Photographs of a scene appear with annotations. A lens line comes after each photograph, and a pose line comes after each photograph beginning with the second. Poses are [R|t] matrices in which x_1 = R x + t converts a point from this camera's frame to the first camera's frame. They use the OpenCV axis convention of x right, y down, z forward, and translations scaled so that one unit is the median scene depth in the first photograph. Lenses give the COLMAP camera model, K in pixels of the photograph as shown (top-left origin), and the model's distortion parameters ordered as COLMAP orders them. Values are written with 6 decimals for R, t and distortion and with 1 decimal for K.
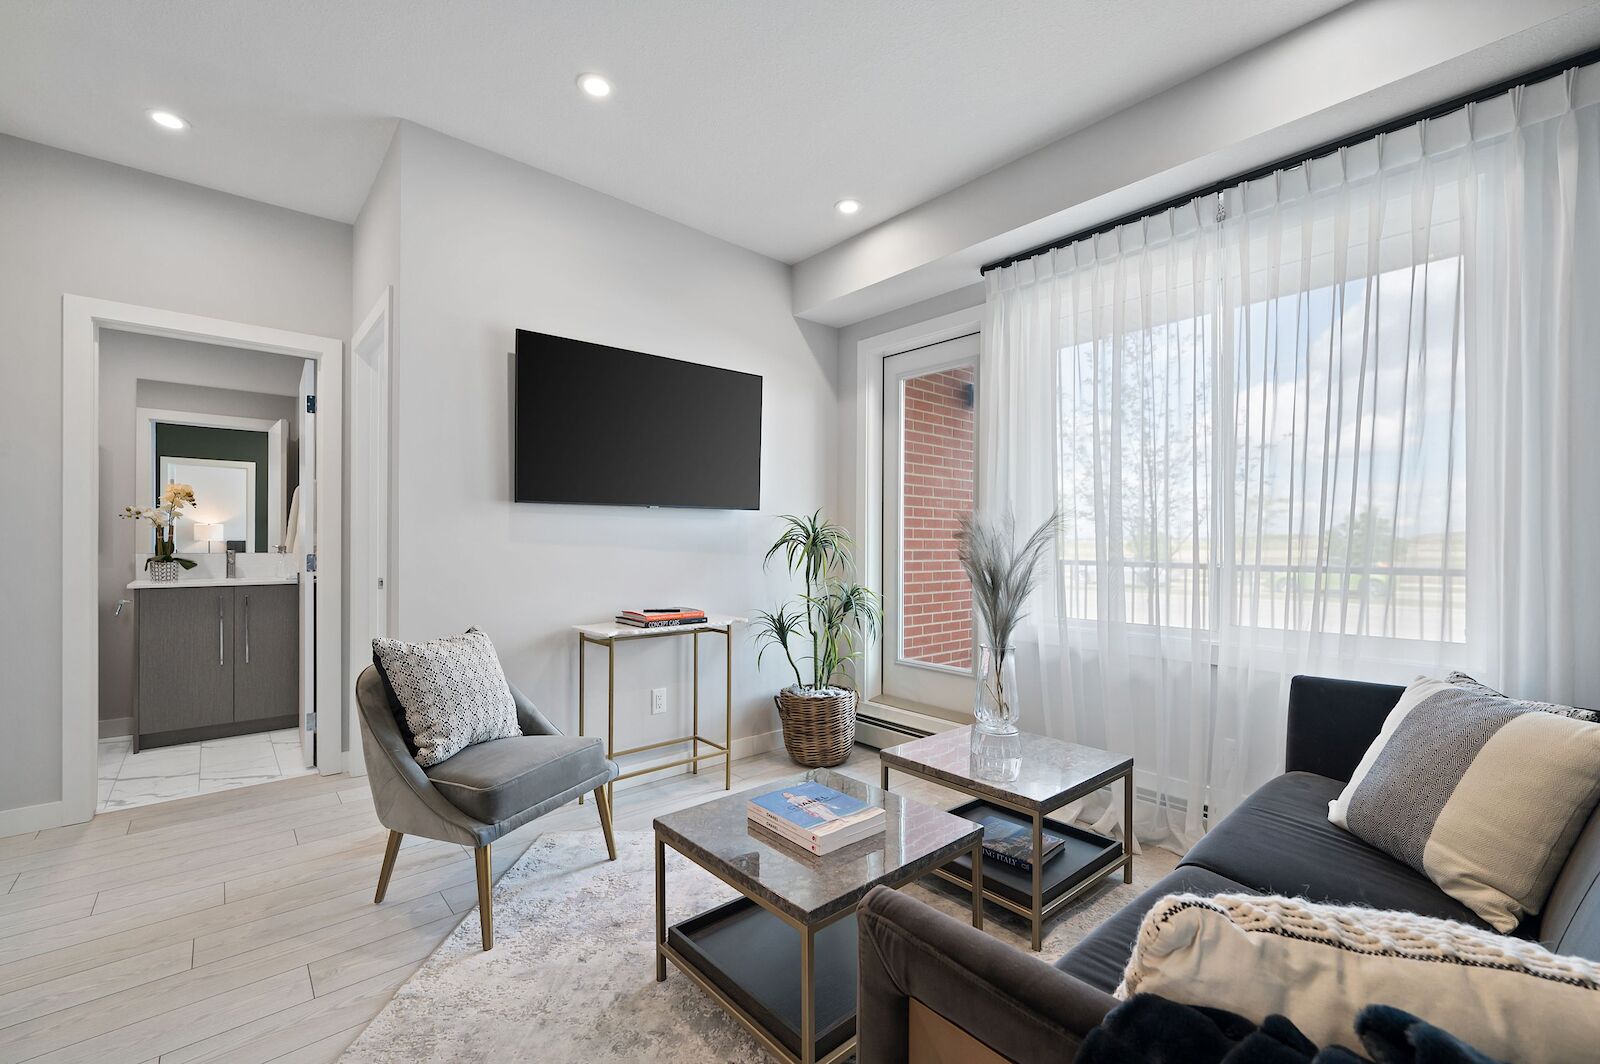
lens RADIAL K [[662.1, 0, 802.8], [0, 662.1, 542.0], [0, 0, 1]] dist [-0.001326, -0.000021]
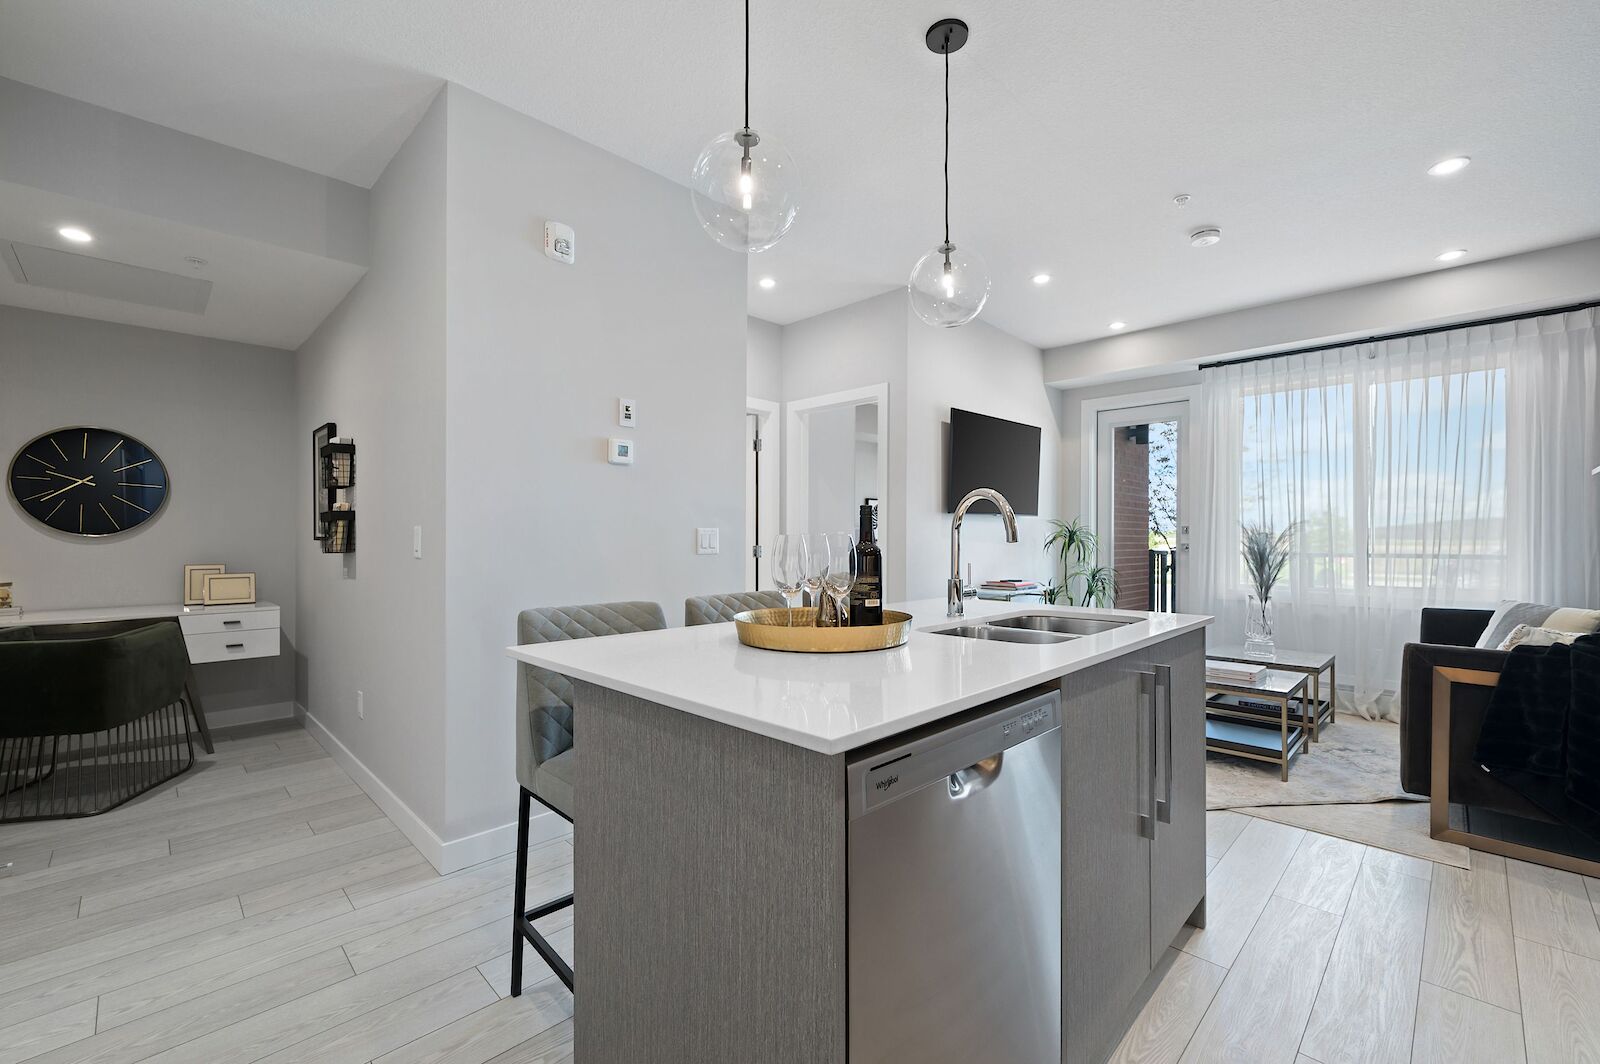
lens RADIAL K [[664.5, 0, 805.4], [0, 664.5, 532.7], [0, 0, 1]] dist [0.000350, 0.000000]
pose [[0.998059, -0.000288, 0.062278, -0.887437], [0.000582, 0.999989, -0.004707, -0.004534], [-0.062276, 0.004734, 0.998048, -0.614197]]
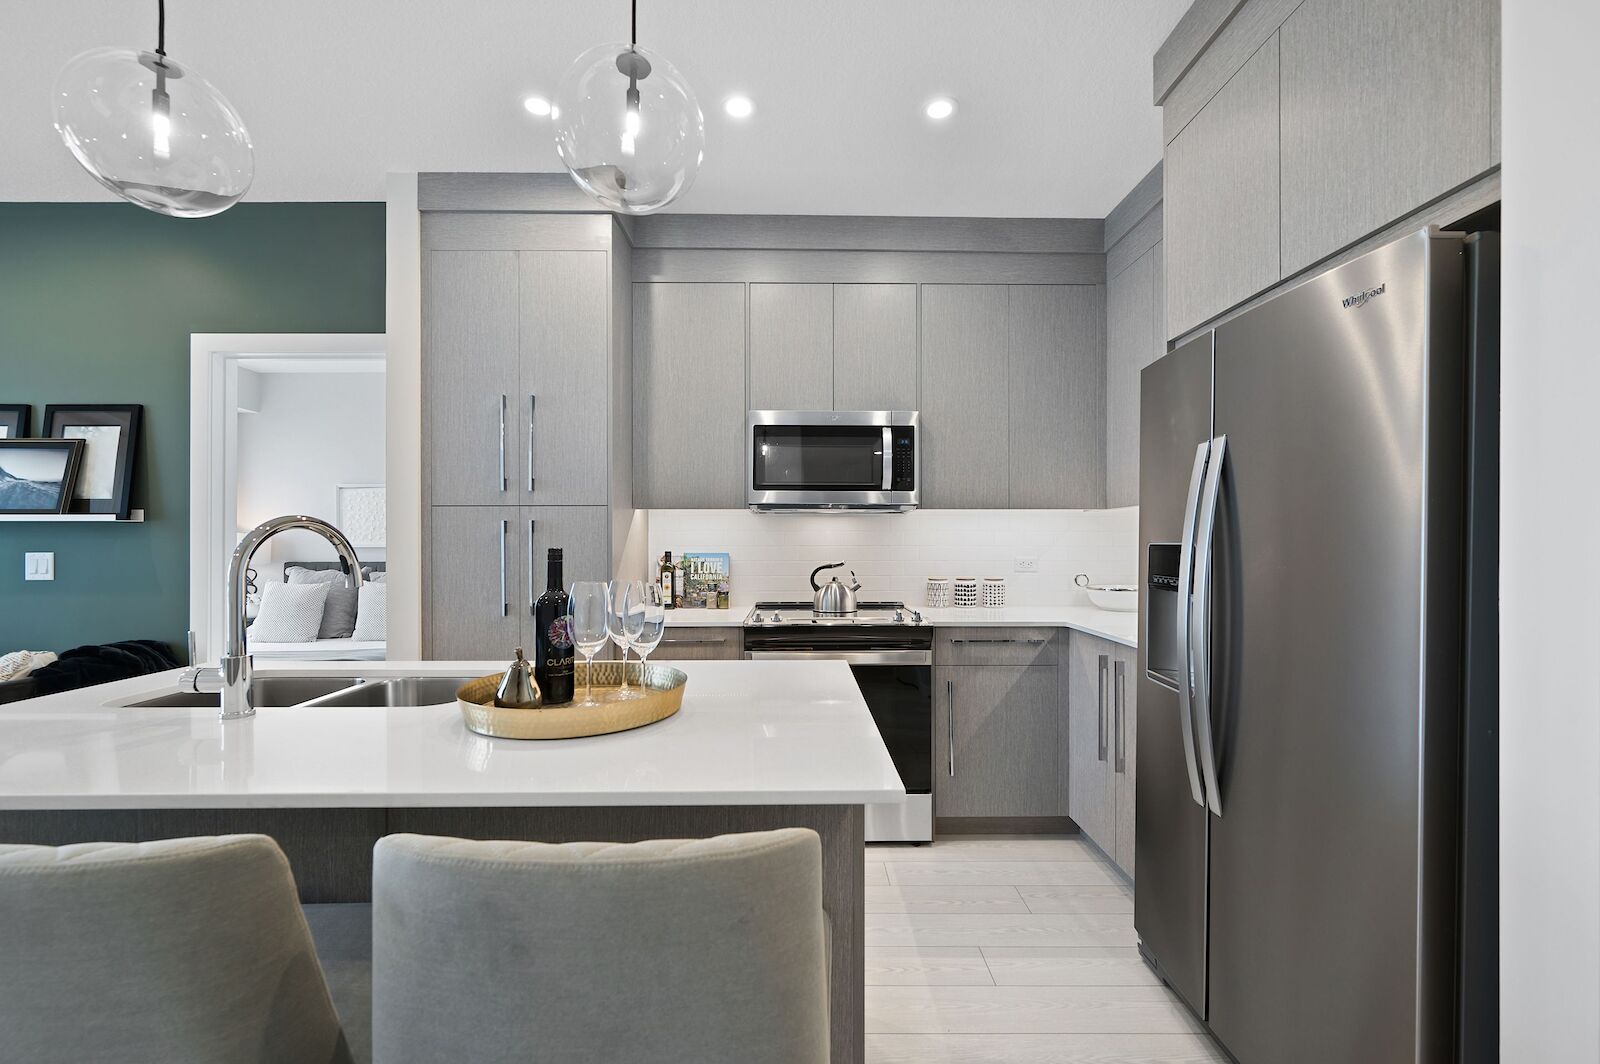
lens RADIAL K [[662.1, 0, 802.8], [0, 662.1, 542.0], [0, 0, 1]] dist [-0.001326, -0.000021]
pose [[-0.749995, -0.002732, 0.661438, -1.259183], [-0.002821, 0.999996, 0.000932, -0.035324], [-0.661438, -0.001167, -0.749999, 0.185495]]
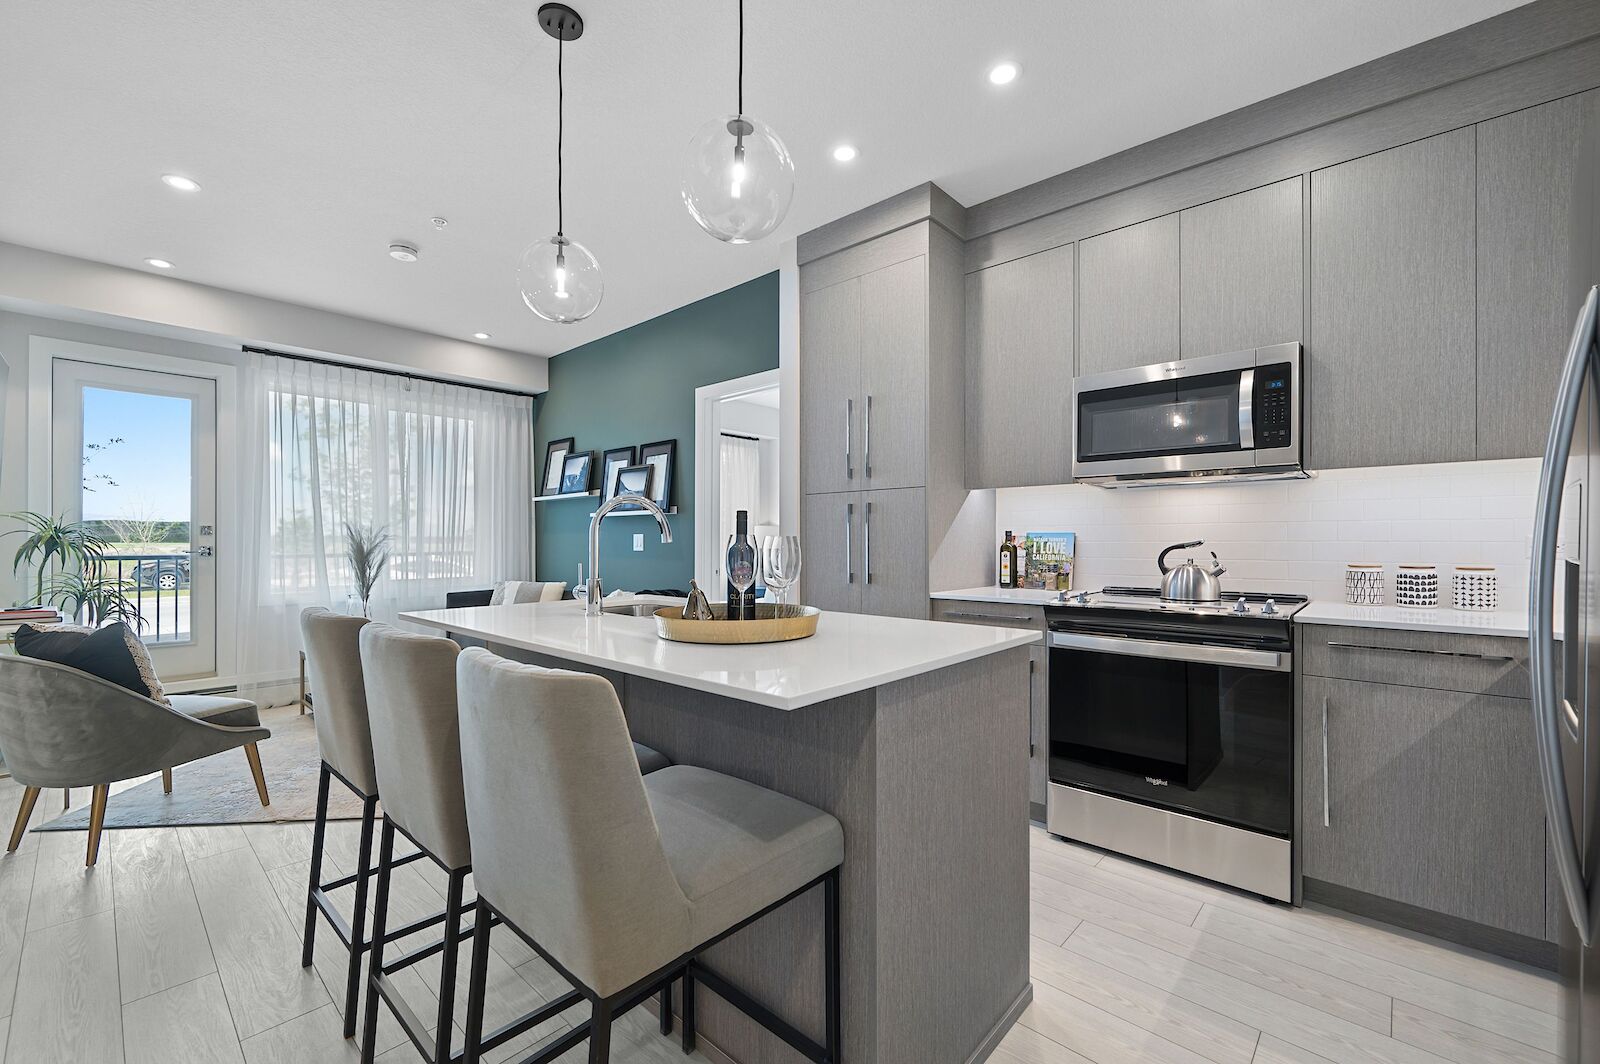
lens RADIAL K [[660.5, 0, 801.7], [0, 660.5, 538.6], [0, 0, 1]] dist [-0.000602, 0.000167]
pose [[-0.102589, -0.000747, 0.994724, -1.440421], [-0.000551, 1.000000, 0.000694, -0.003551], [-0.994724, -0.000477, -0.102589, -0.052526]]
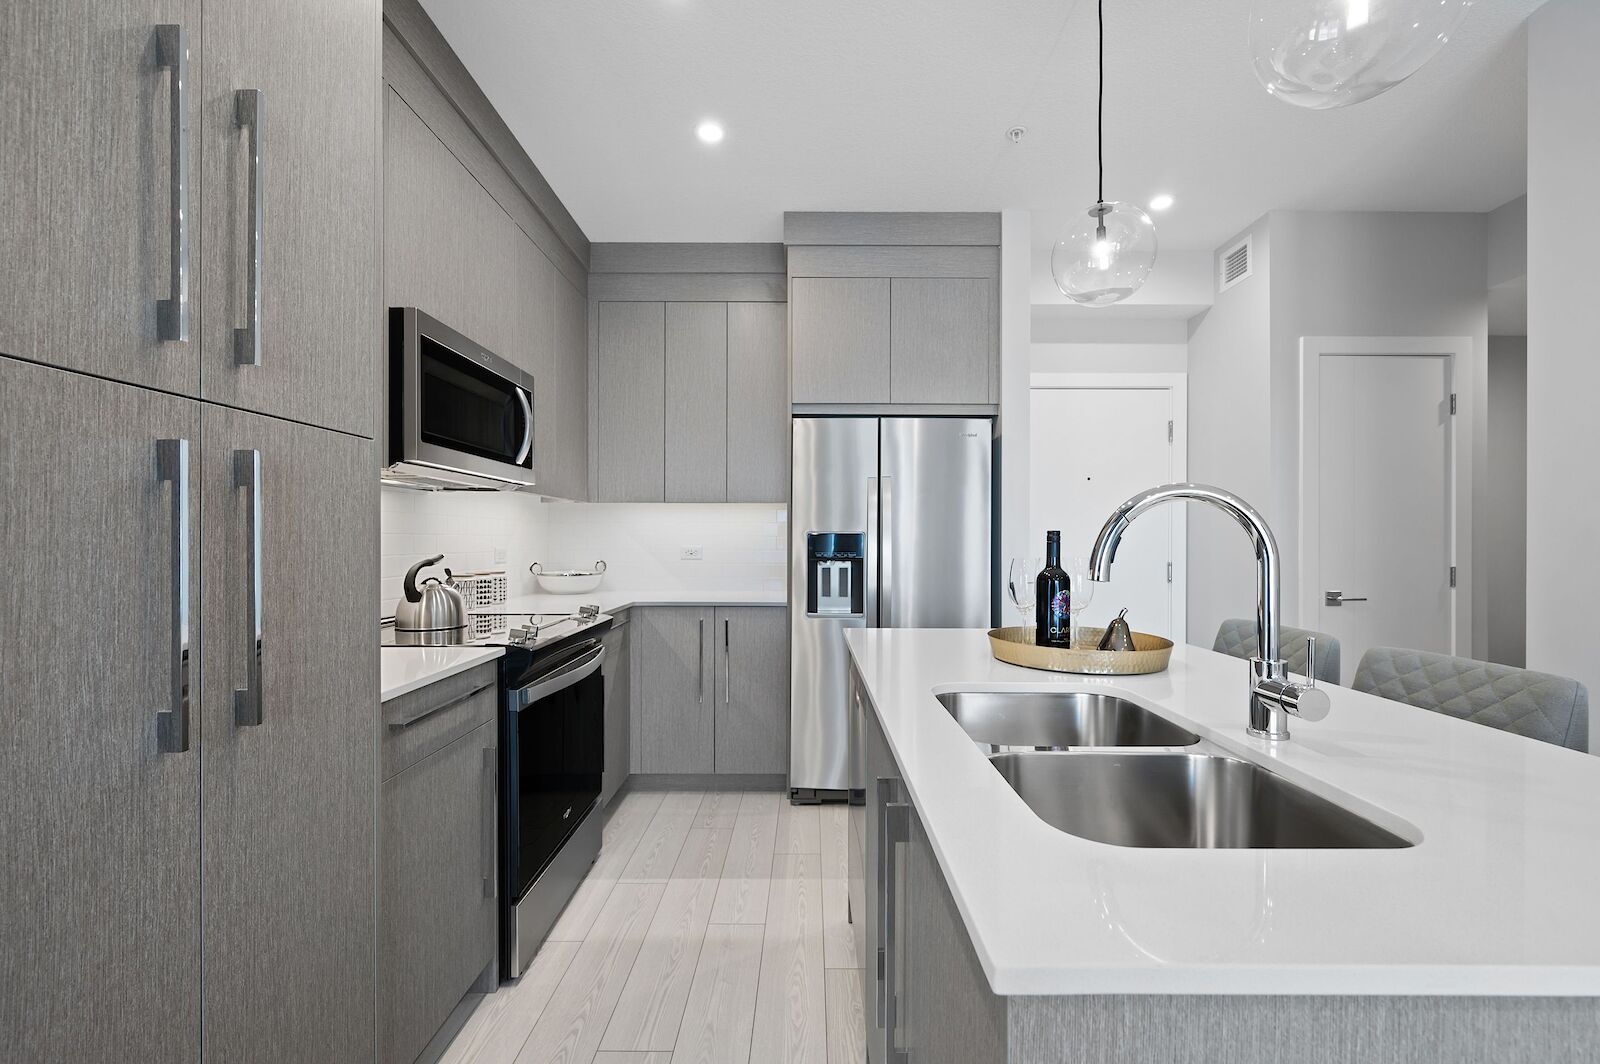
lens RADIAL K [[676.9, 0, 801.7], [0, 676.9, 543.8], [0, 0, 1]] dist [-0.000978, -0.000233]
pose [[-0.669104, 0.001026, -0.743168, -0.239072], [-0.002896, 0.999988, 0.003988, -0.020065], [0.743163, 0.004820, -0.669093, 0.159227]]
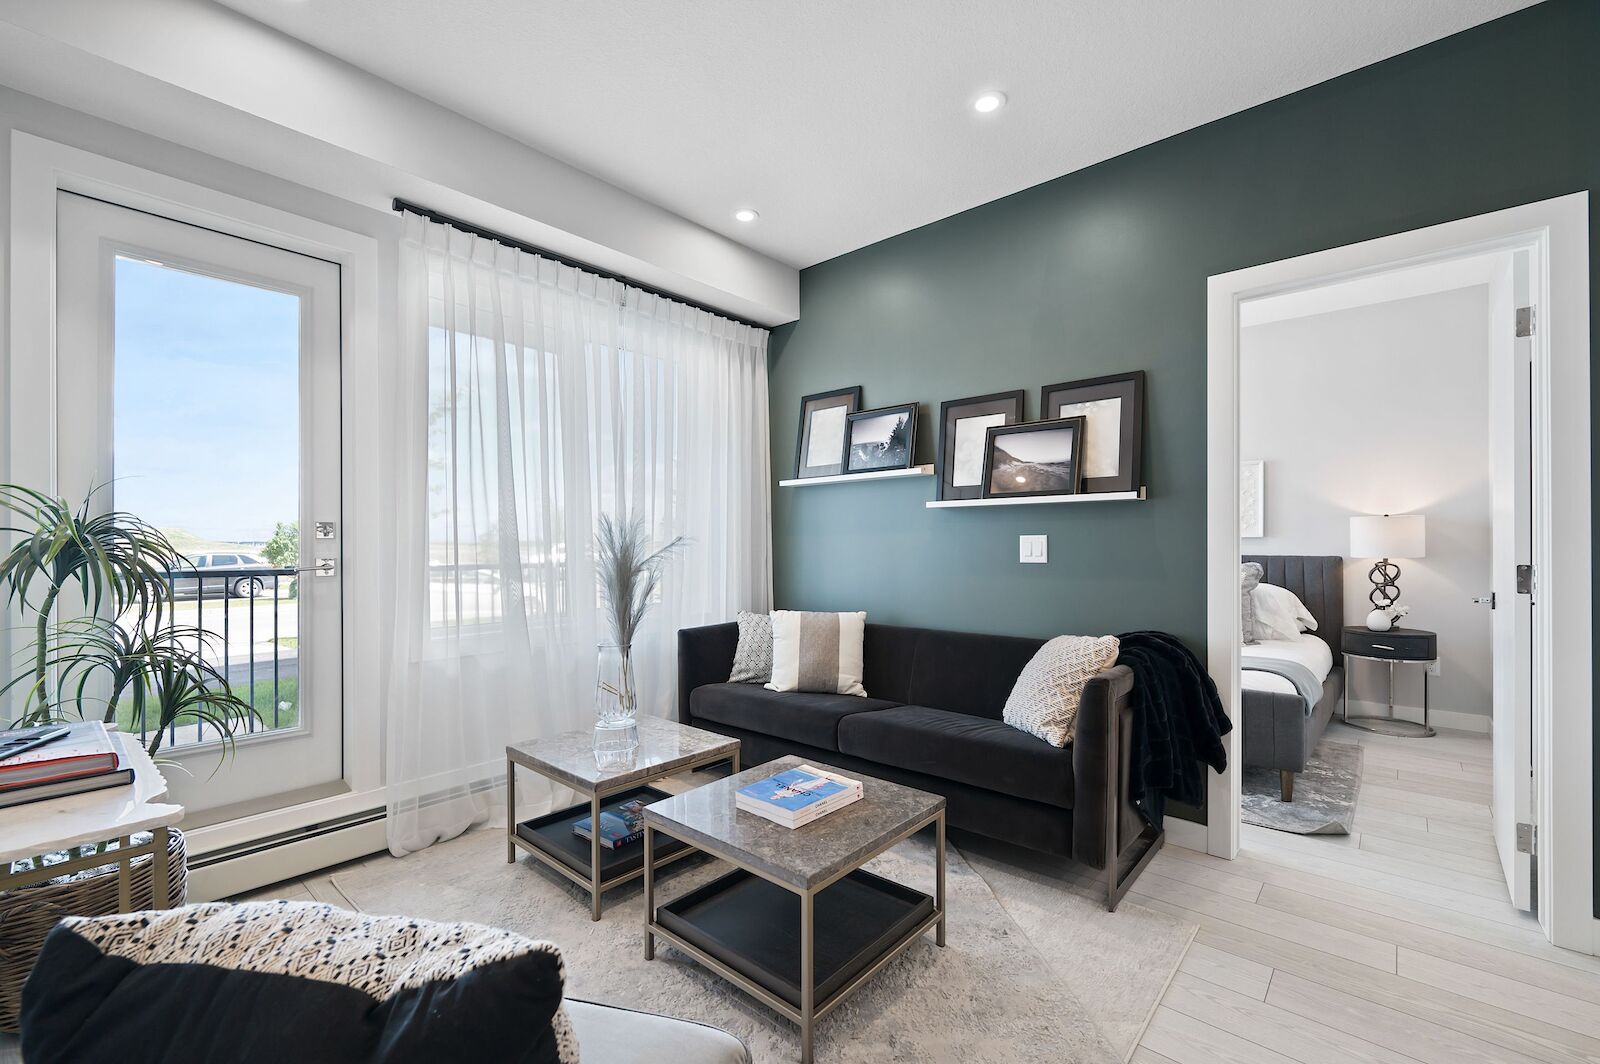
lens RADIAL K [[676.9, 0, 801.7], [0, 676.9, 543.8], [0, 0, 1]] dist [-0.000978, -0.000233]
pose [[-0.121516, -0.000917, 0.992589, -0.678515], [0.001963, 0.999997, 0.001164, -0.002173], [-0.992588, 0.002090, -0.121514, 0.704031]]
